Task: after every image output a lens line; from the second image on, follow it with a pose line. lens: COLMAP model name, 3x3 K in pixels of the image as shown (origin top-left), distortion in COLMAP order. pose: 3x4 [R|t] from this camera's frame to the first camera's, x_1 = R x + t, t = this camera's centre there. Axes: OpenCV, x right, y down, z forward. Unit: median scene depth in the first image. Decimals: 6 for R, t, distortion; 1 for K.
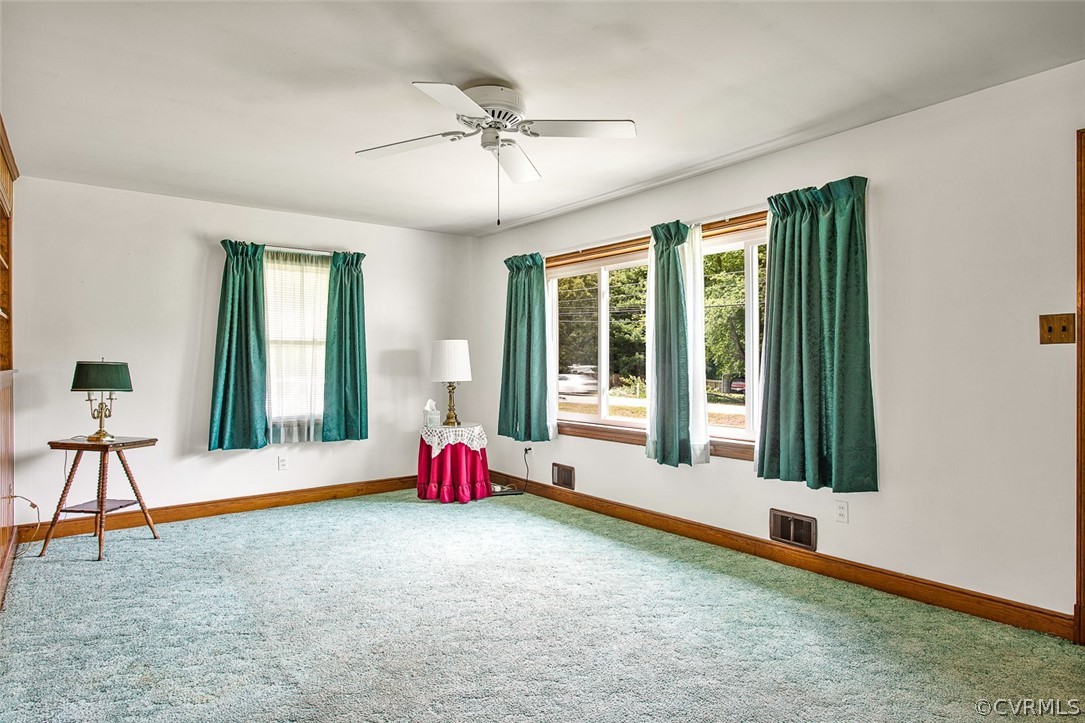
lens RADIAL K [[629.1, 0, 542.5], [0, 629.1, 361.5], [0, 0, 1]] dist [-0.001400, 0.000056]
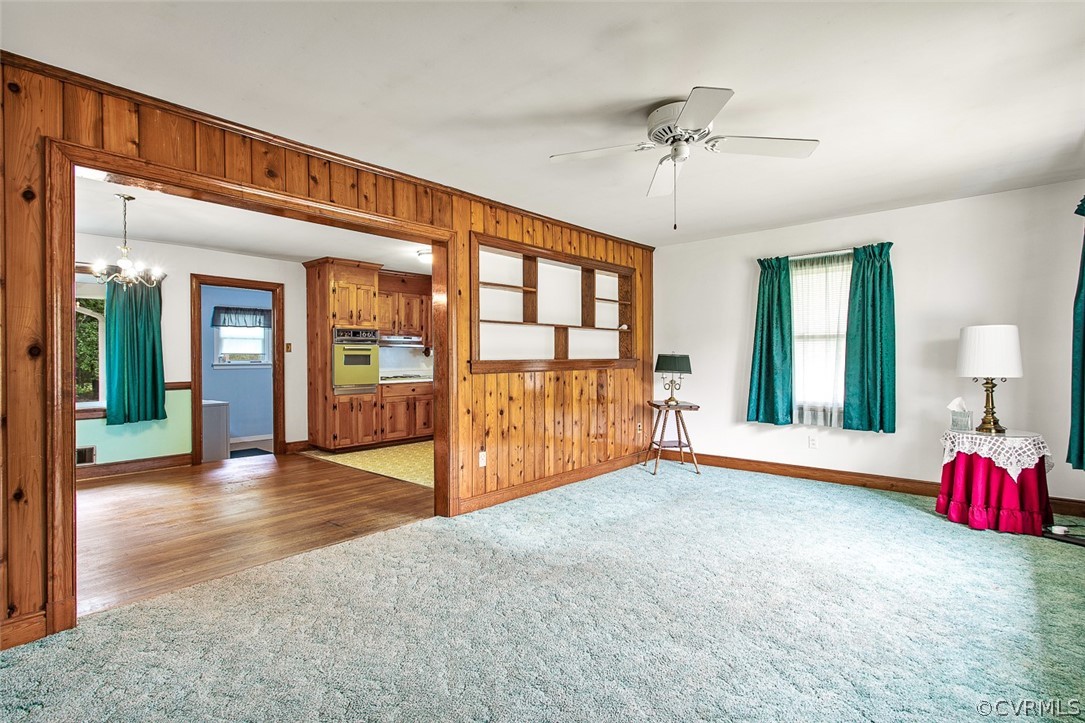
lens RADIAL K [[535.7, 0, 542.5], [0, 535.7, 361.5], [0, 0, 1]] dist [0.001416, 0.000412]
pose [[0.170794, 0.008636, -0.985269, 0.494063], [0.003054, 0.999952, 0.009295, 0.003813], [0.985302, -0.004597, 0.170760, 0.369796]]
